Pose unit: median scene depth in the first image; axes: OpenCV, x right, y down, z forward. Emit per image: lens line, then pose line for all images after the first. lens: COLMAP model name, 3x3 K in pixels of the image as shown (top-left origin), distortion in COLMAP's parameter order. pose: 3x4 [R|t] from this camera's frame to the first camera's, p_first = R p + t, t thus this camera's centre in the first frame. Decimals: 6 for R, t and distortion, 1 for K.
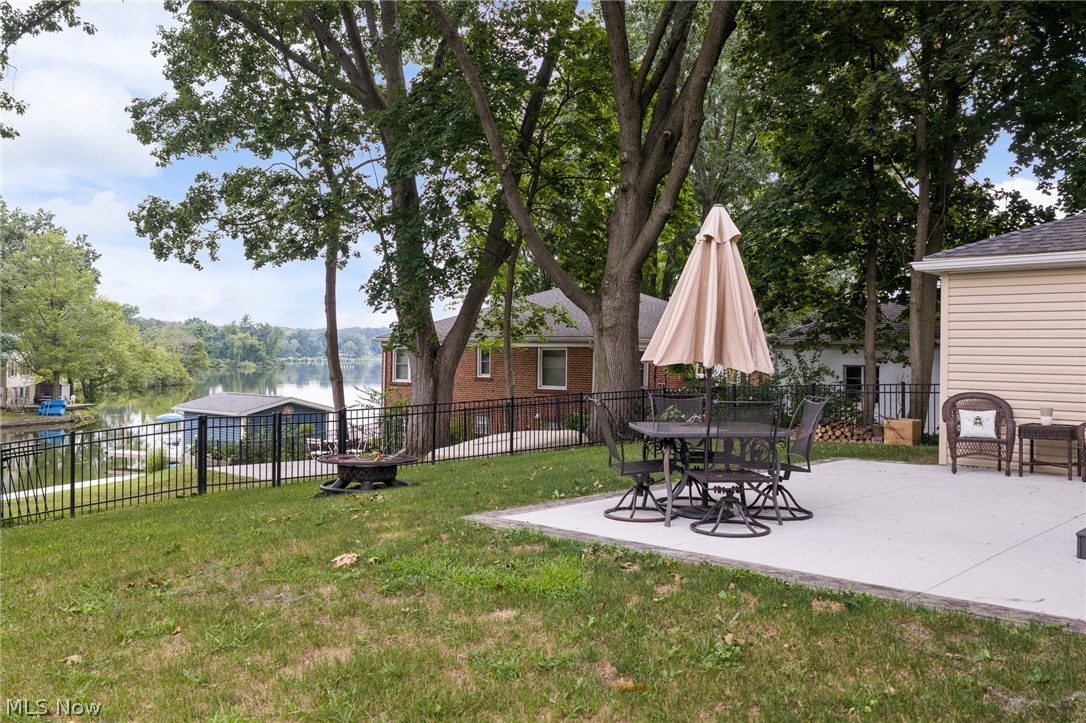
lens RADIAL K [[911.2, 0, 571.0], [0, 911.2, 331.1], [0, 0, 1]] dist [0.001442, 0.005181]
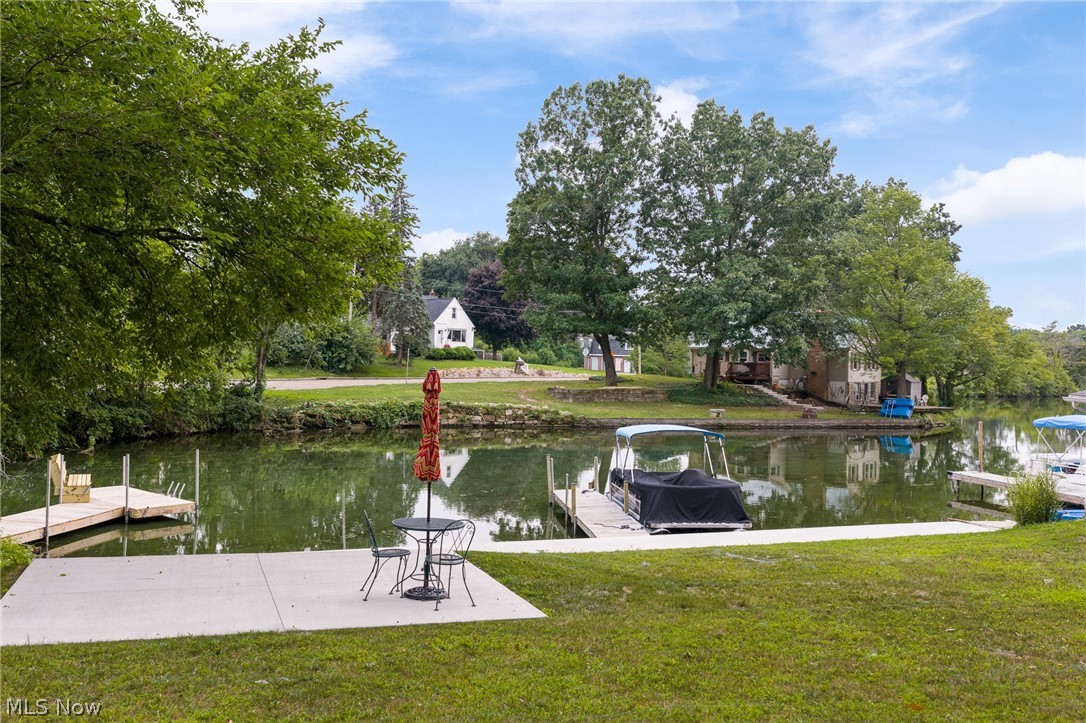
lens RADIAL K [[911.2, 0, 530.7], [0, 911.2, 348.1], [0, 0, 1]] dist [0.001442, 0.005181]
pose [[0.597851, -0.005902, -0.801585, -0.108765], [0.005785, 0.999979, -0.003049, 0.028504], [0.801586, -0.002814, 0.597873, 0.238248]]
